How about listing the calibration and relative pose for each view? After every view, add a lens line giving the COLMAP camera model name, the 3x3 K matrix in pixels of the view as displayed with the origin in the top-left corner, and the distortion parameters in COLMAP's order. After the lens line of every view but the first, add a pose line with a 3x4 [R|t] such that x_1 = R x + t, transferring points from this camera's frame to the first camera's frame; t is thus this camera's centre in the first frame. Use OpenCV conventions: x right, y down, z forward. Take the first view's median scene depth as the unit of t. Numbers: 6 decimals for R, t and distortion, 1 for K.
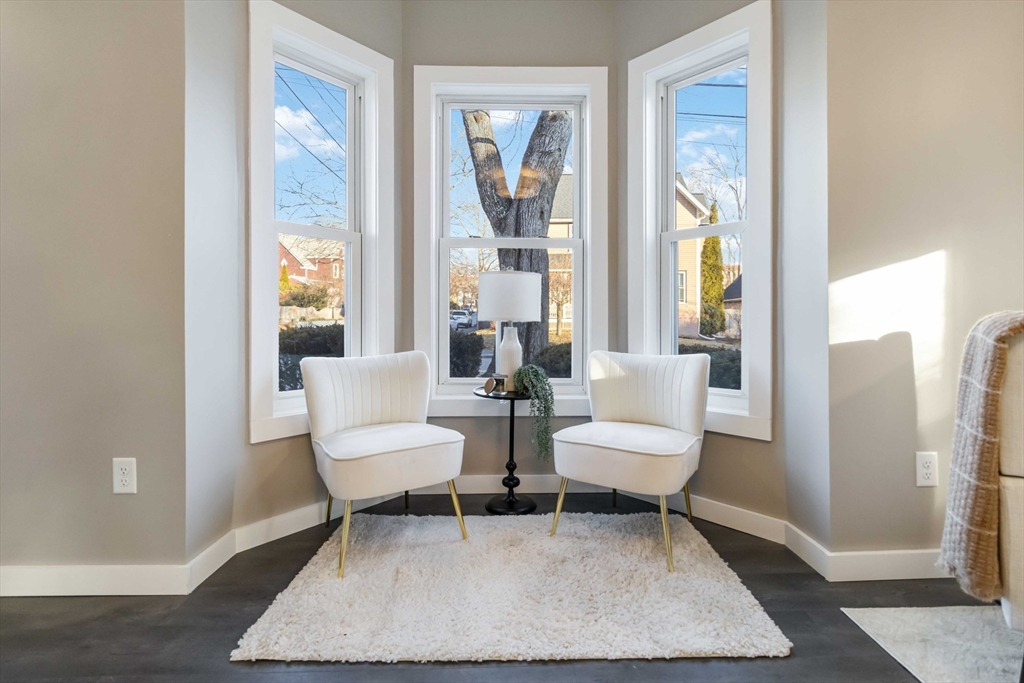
lens RADIAL K [[478.4, 0, 517.6], [0, 478.4, 322.1], [0, 0, 1]] dist [0.002974, 0.000503]
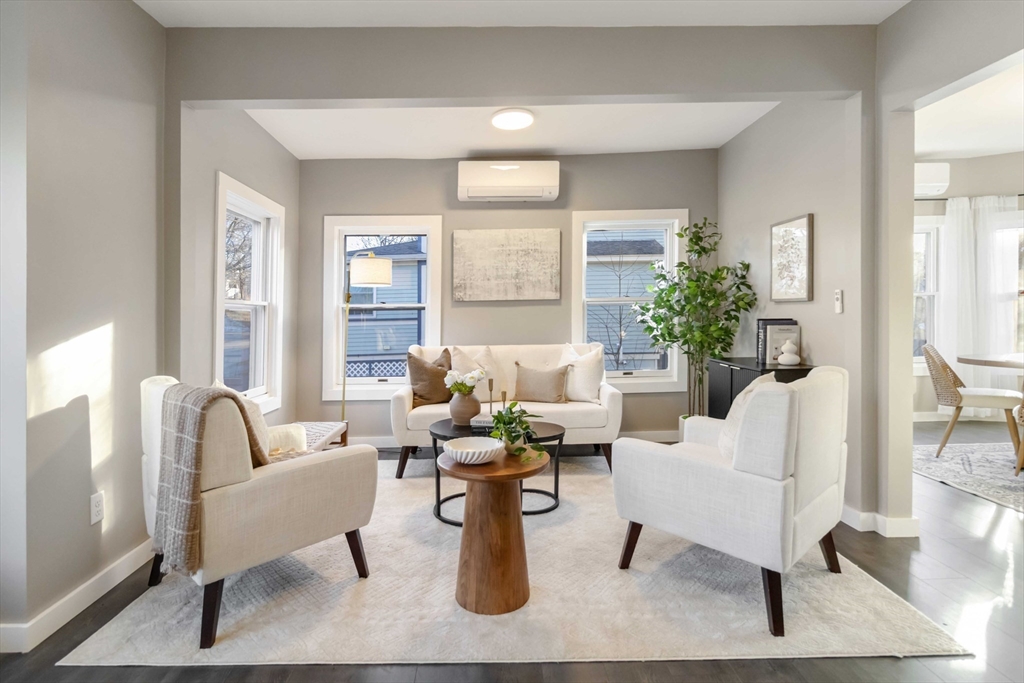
lens RADIAL K [[501.1, 0, 514.3], [0, 501.1, 332.9], [0, 0, 1]] dist [0.002106, 0.001577]
pose [[-0.035995, -0.006961, 0.999328, -0.663626], [-0.007295, 0.999951, 0.006702, -0.221158], [-0.999325, -0.007049, -0.036044, 0.022003]]
